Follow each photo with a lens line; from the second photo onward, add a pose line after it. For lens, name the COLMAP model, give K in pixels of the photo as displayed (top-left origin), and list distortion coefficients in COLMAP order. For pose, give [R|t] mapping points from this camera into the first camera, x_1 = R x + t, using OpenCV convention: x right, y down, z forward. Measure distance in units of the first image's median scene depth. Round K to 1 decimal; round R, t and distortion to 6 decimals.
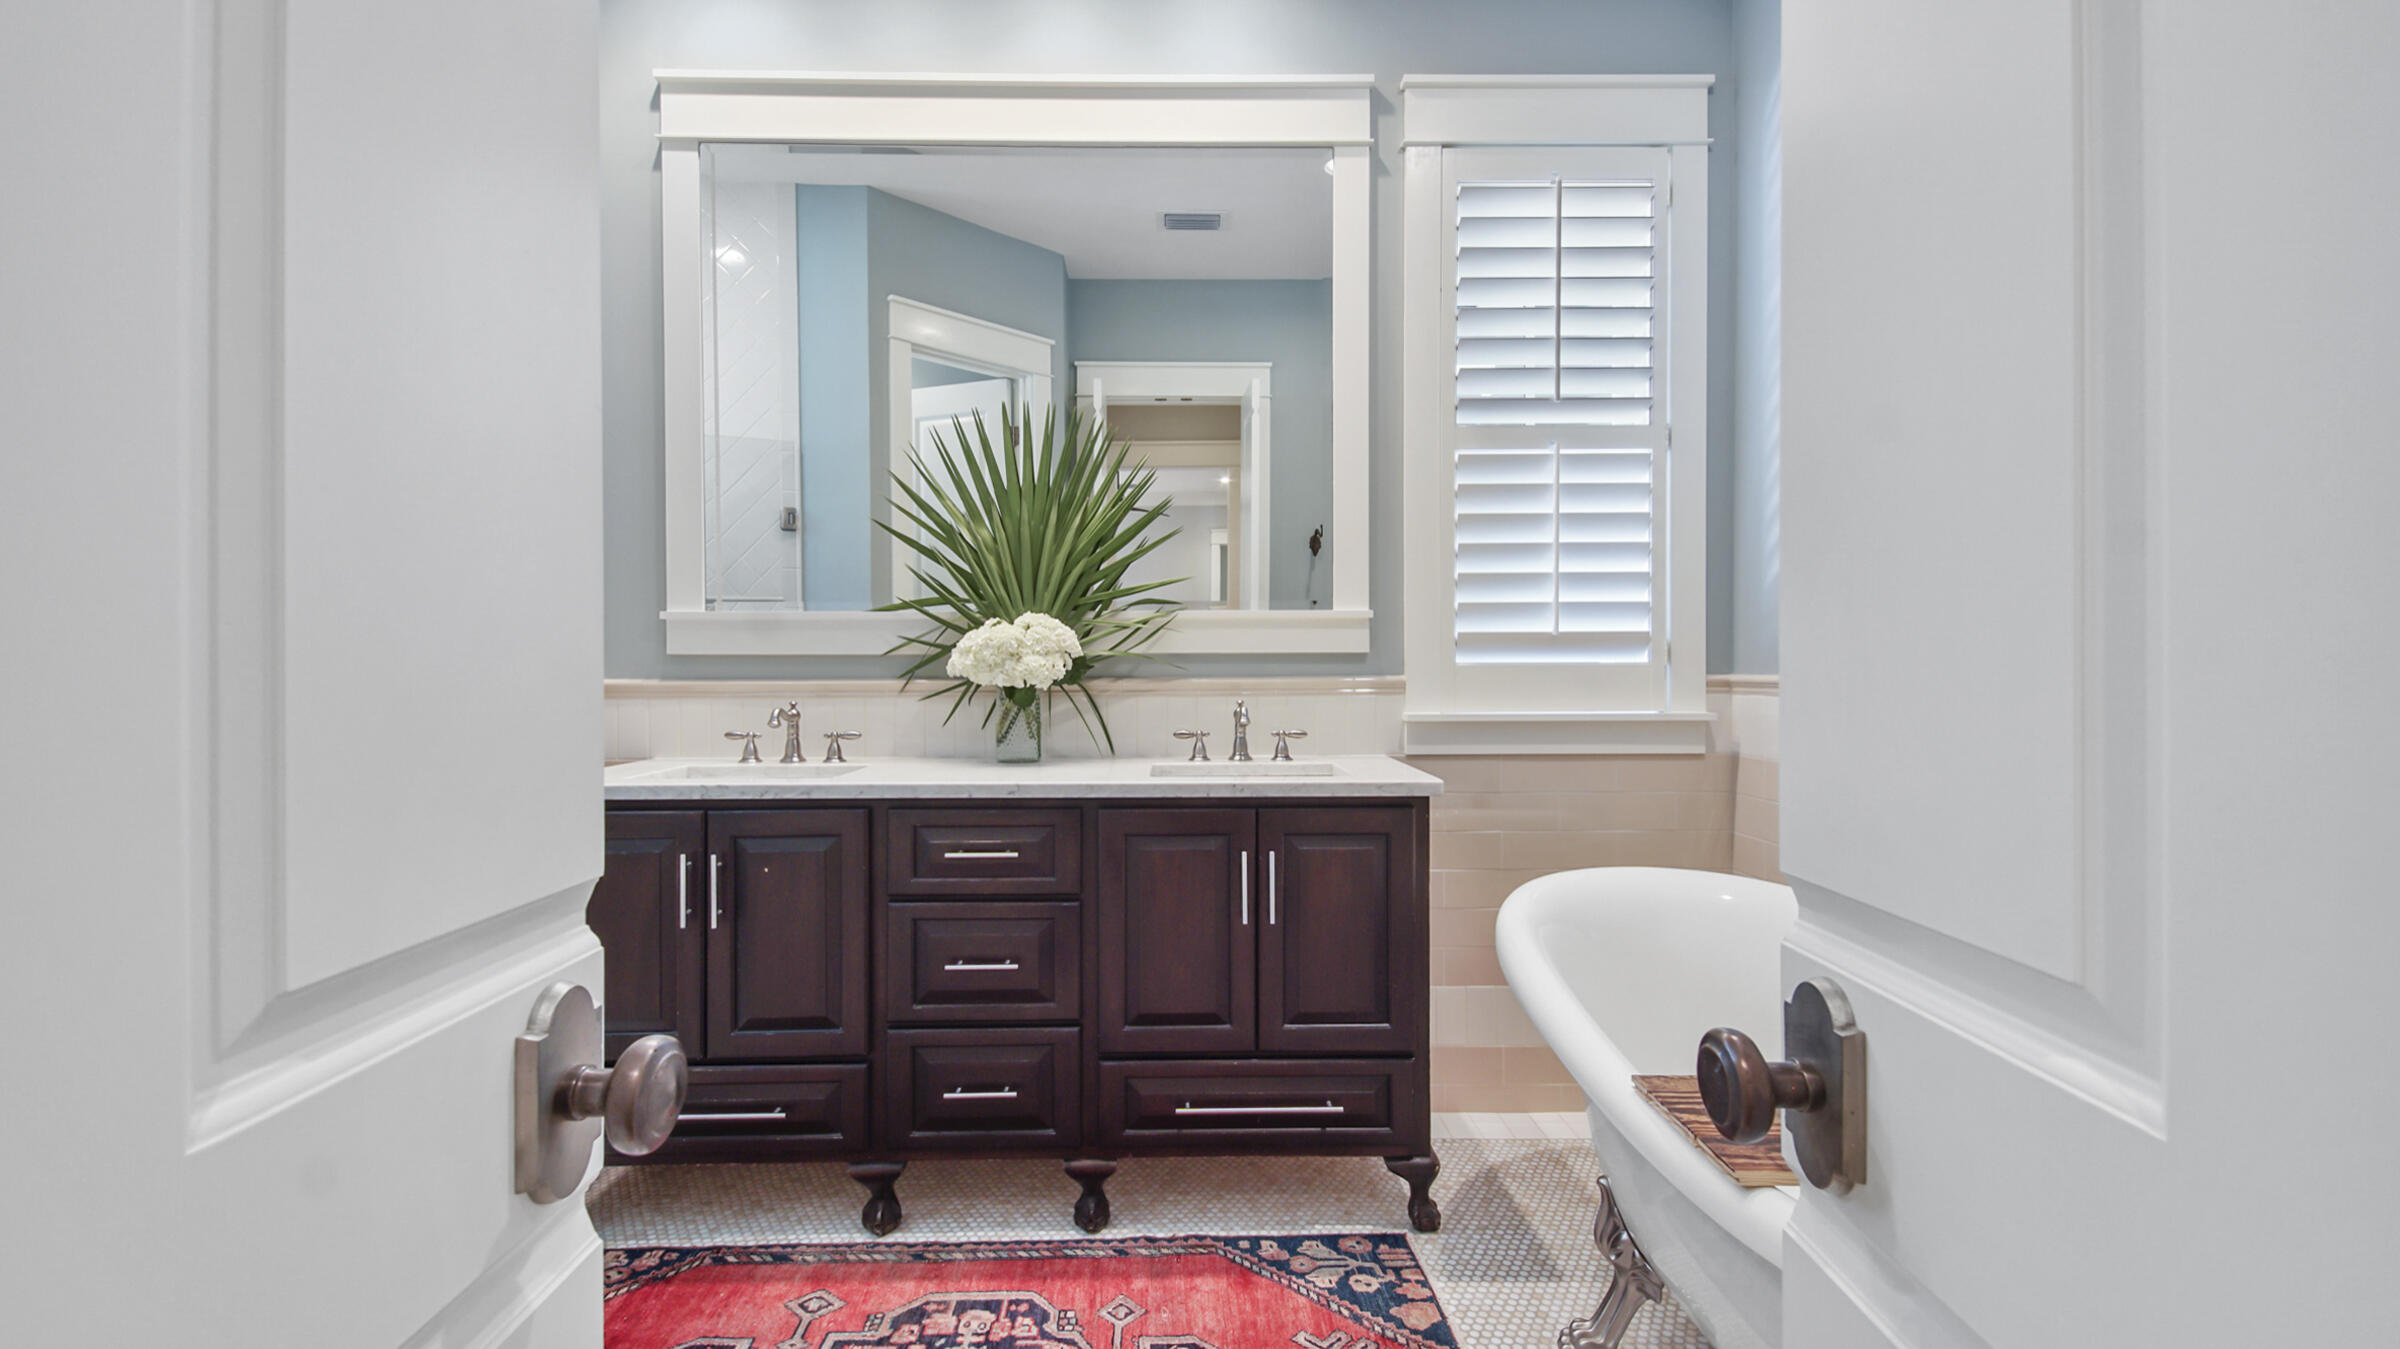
lens RADIAL K [[1065.5, 0, 1195.3], [0, 1065.5, 669.2], [0, 0, 1]] dist [0.046412, -0.023910]
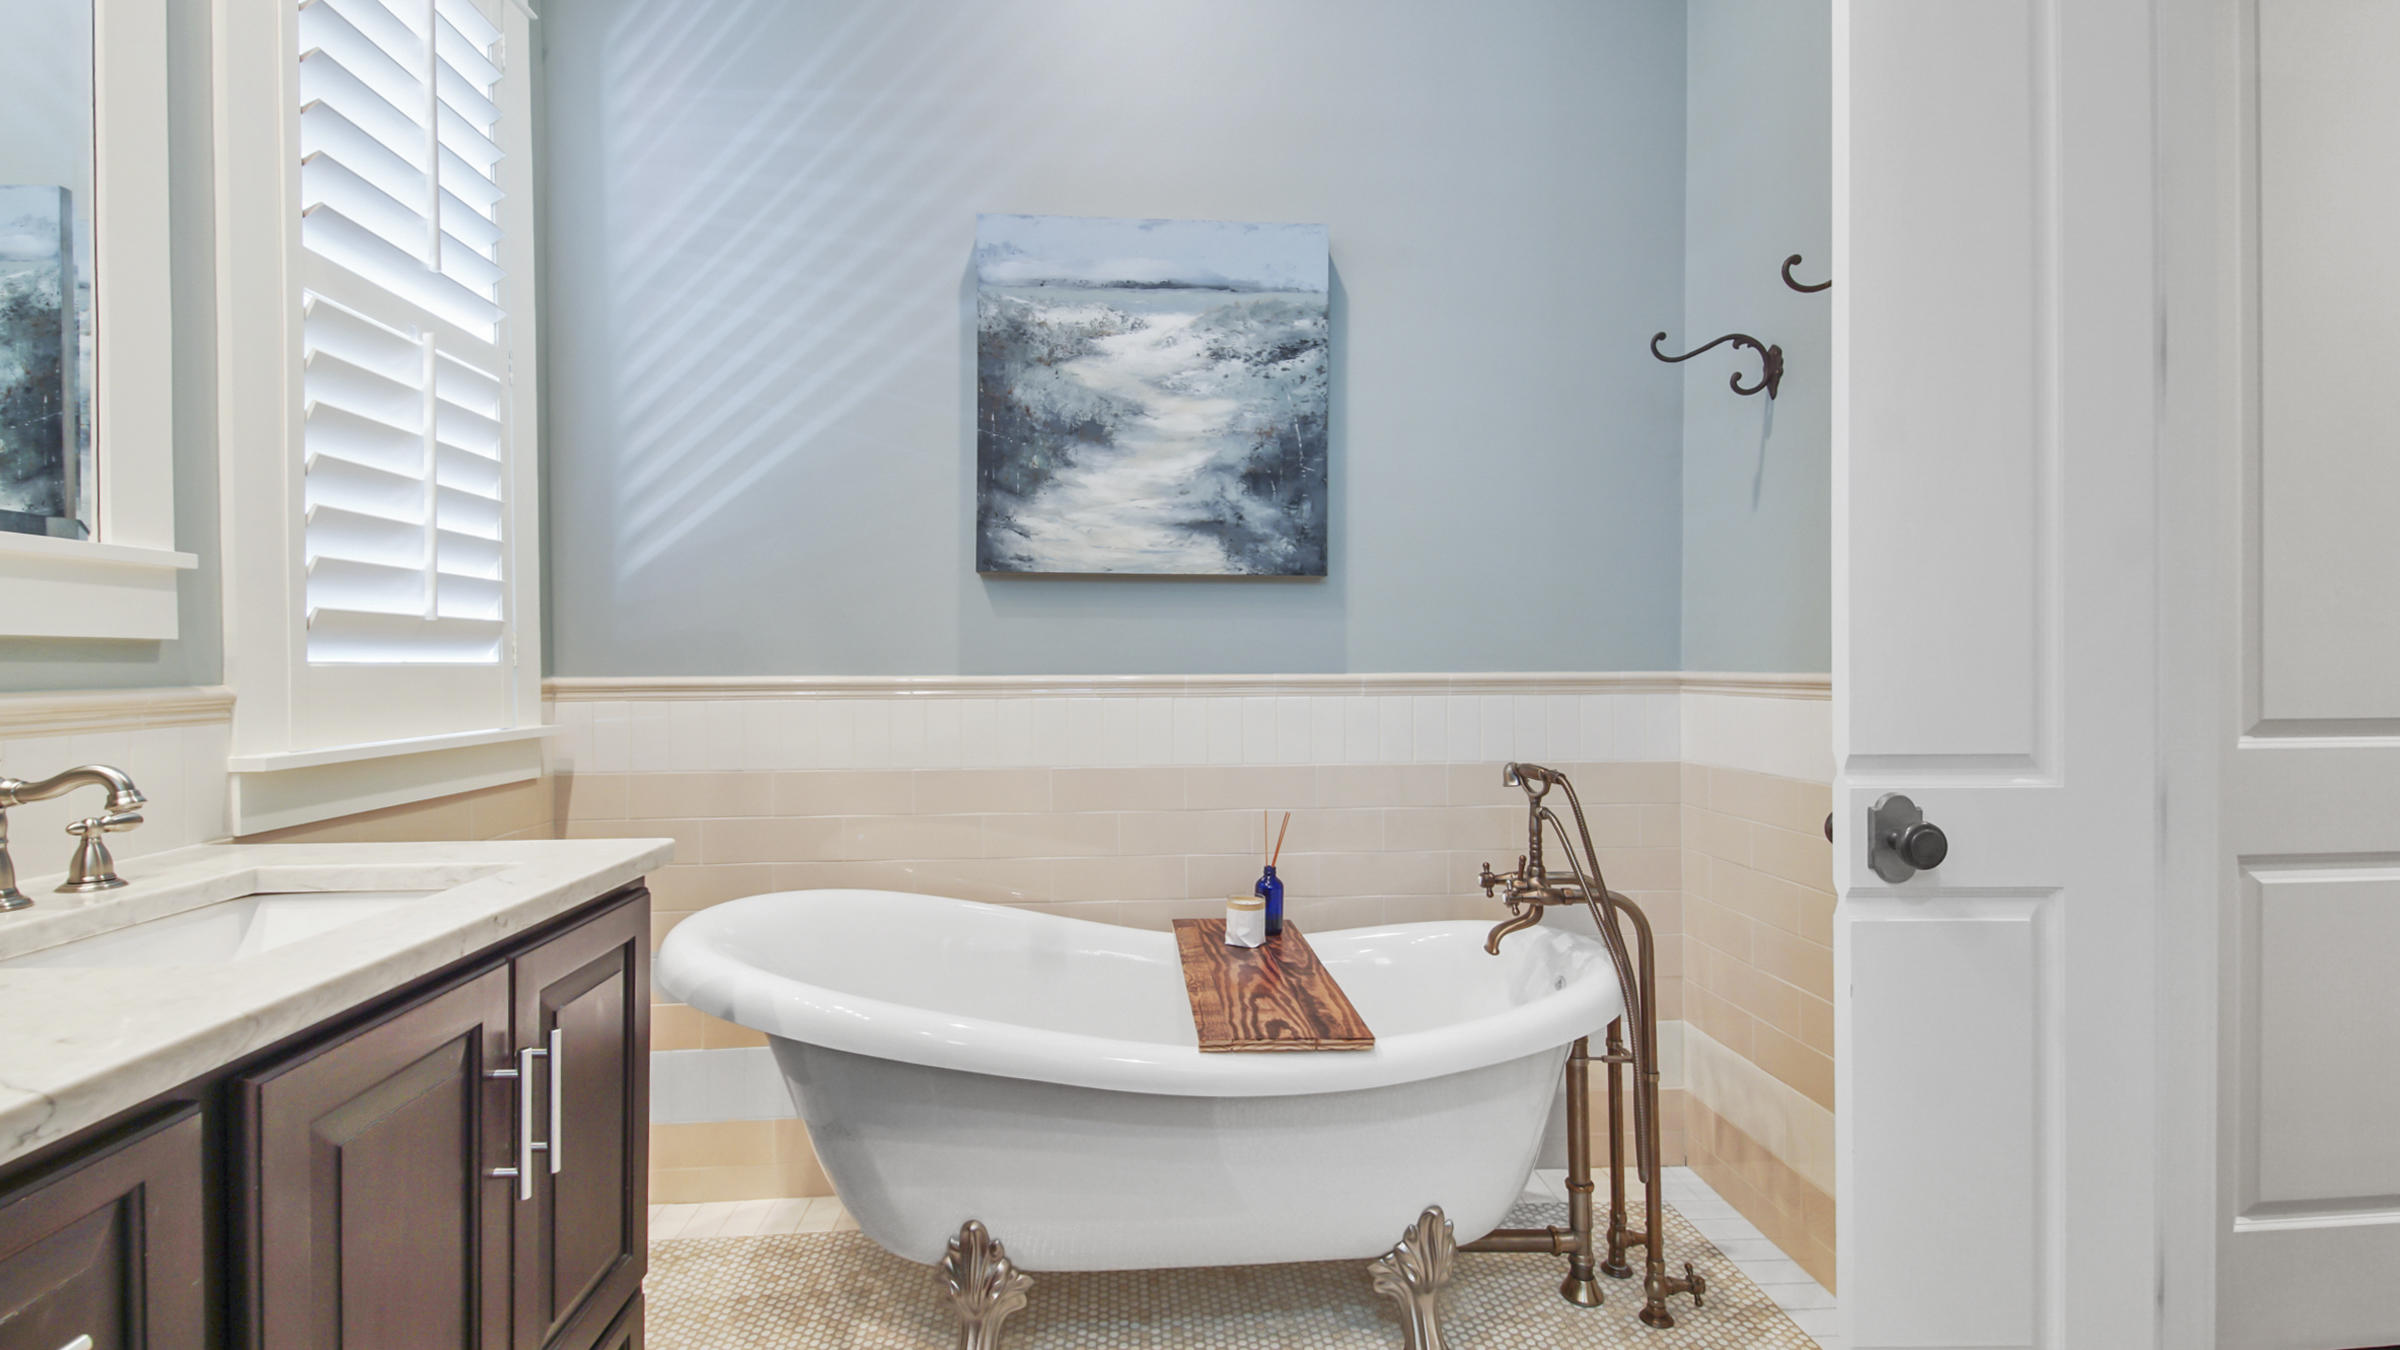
lens RADIAL K [[1065.5, 0, 1195.3], [0, 1065.5, 669.7], [0, 0, 1]] dist [0.046412, -0.023910]
pose [[-0.053789, -0.001864, 0.998551, -0.357178], [0.006049, 0.999979, 0.002192, -0.000209], [-0.998534, 0.006158, -0.053776, 0.560936]]
